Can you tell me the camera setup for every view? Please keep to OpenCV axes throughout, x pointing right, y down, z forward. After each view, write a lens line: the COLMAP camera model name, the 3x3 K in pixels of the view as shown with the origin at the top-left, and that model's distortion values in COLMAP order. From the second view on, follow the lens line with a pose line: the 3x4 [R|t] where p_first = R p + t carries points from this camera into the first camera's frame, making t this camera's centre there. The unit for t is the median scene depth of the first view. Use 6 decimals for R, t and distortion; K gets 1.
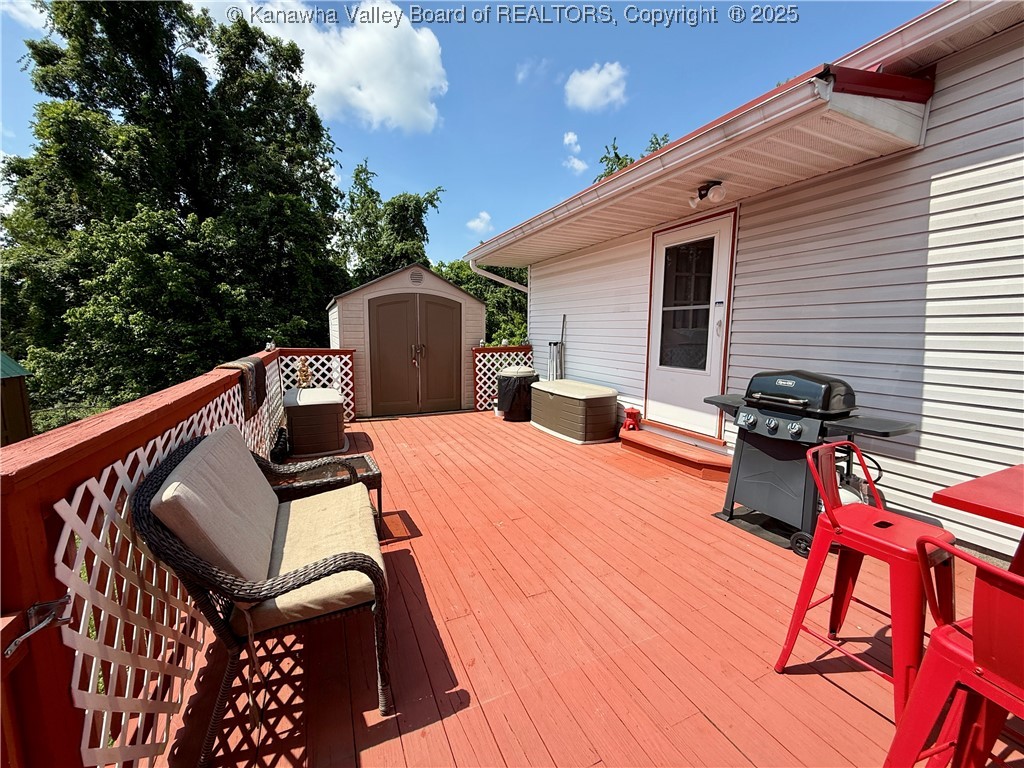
lens RADIAL K [[408.5, 0, 513.2], [0, 408.5, 386.5], [0, 0, 1]] dist [-0.000387, 0.000418]
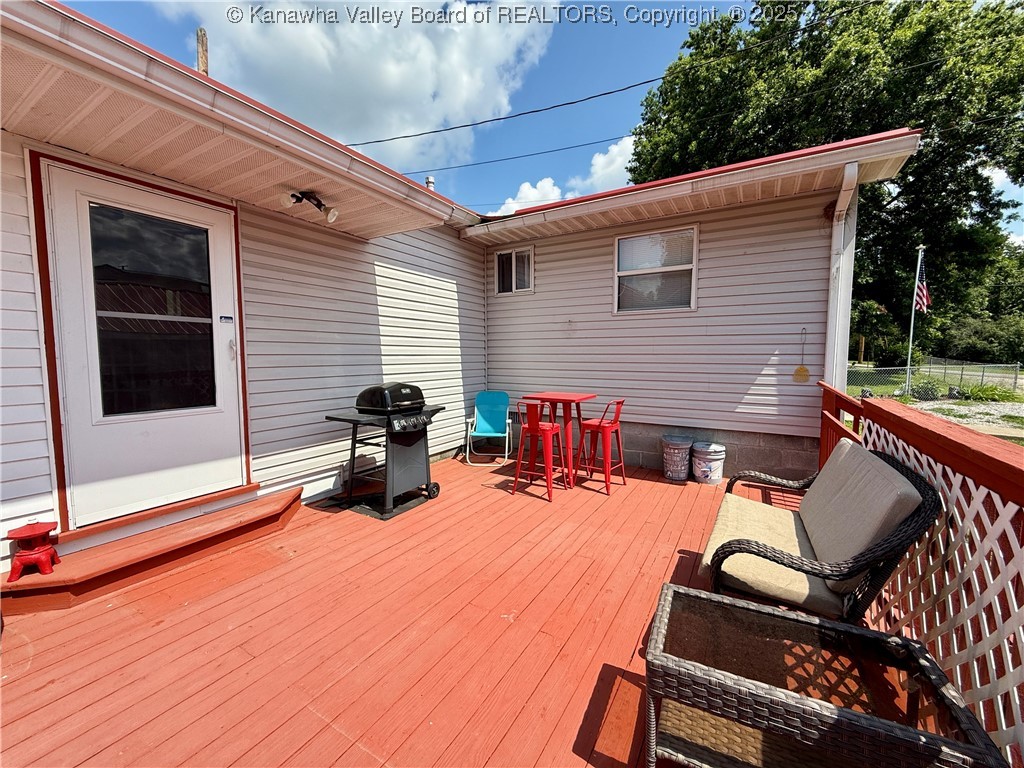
lens RADIAL K [[408.5, 0, 510.8], [0, 408.5, 384.6], [0, 0, 1]] dist [-0.000387, 0.000418]
pose [[-0.561529, -0.065778, 0.824839, -0.266158], [0.107633, 0.982560, 0.151629, -0.079554], [-0.820427, 0.173924, -0.544656, 0.574588]]
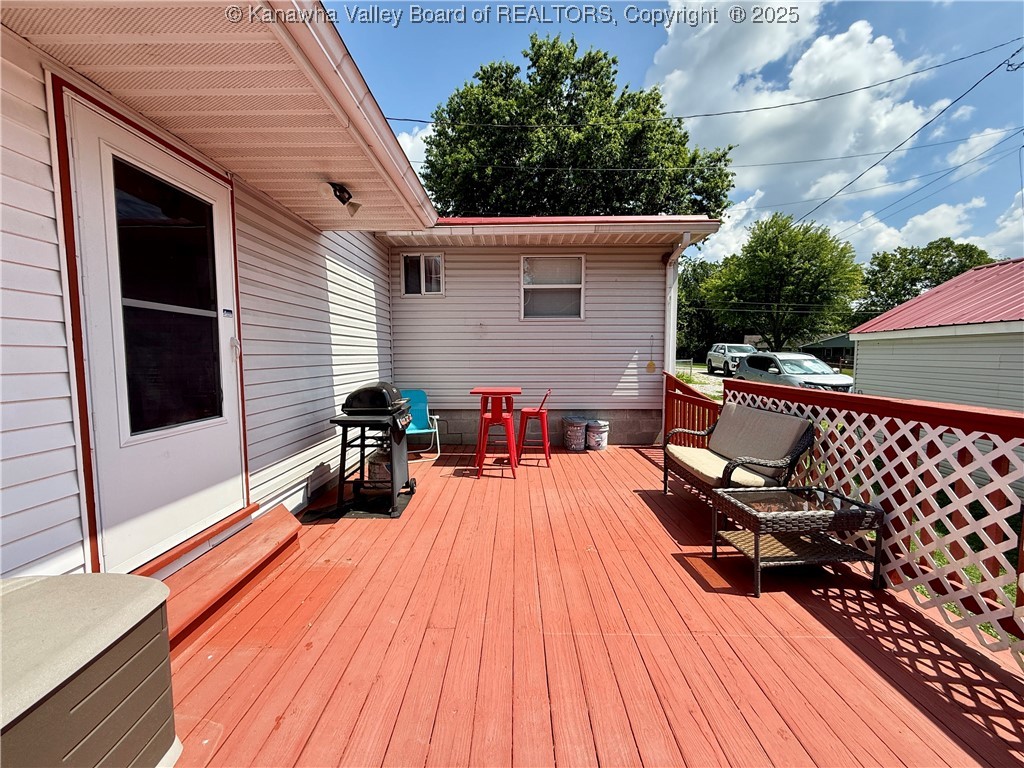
lens RADIAL K [[408.5, 0, 510.7], [0, 408.5, 384.4], [0, 0, 1]] dist [-0.000387, 0.000418]
pose [[-0.901503, -0.034857, 0.431366, -0.116947], [0.056034, 0.978959, 0.196211, -0.110841], [-0.429129, 0.201056, -0.880582, 0.810696]]
